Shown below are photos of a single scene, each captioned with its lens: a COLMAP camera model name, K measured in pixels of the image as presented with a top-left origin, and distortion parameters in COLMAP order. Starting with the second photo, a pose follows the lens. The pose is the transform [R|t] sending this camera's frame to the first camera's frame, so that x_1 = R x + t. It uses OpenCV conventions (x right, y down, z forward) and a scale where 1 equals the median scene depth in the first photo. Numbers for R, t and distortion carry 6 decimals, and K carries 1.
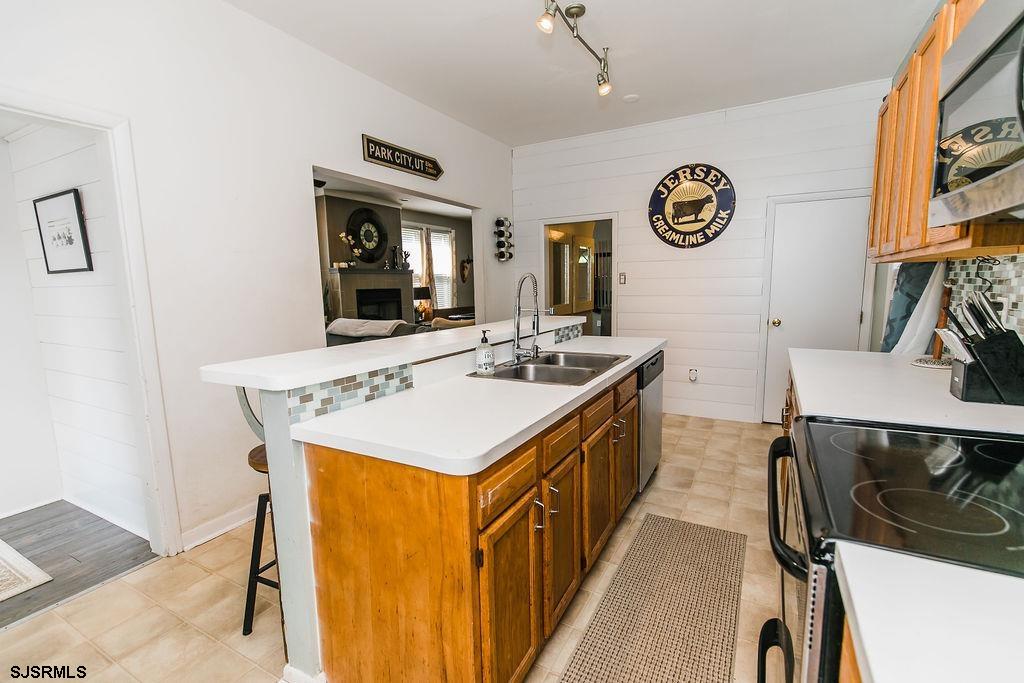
lens RADIAL K [[456.5, 0, 513.0], [0, 456.5, 347.0], [0, 0, 1]] dist [0.007735, -0.002730]
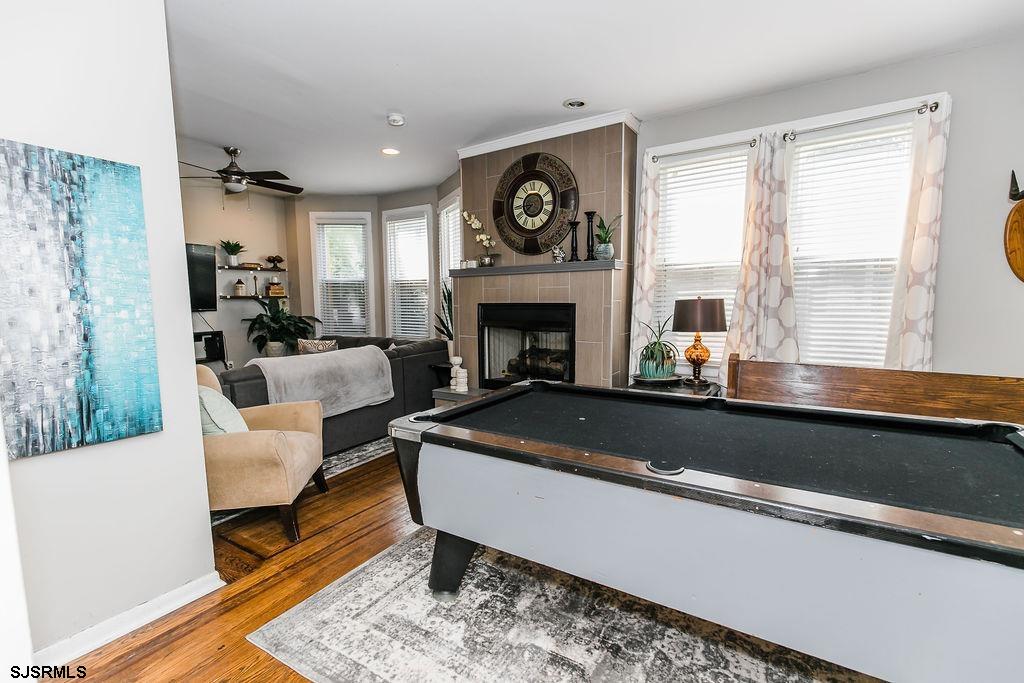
lens RADIAL K [[456.5, 0, 510.9], [0, 456.5, 344.8], [0, 0, 1]] dist [0.007735, -0.002730]
pose [[-0.061511, 0.120480, -0.990808, 0.370164], [-0.122567, 0.984263, 0.127294, -0.226854], [0.990552, 0.129271, -0.045776, 1.583214]]
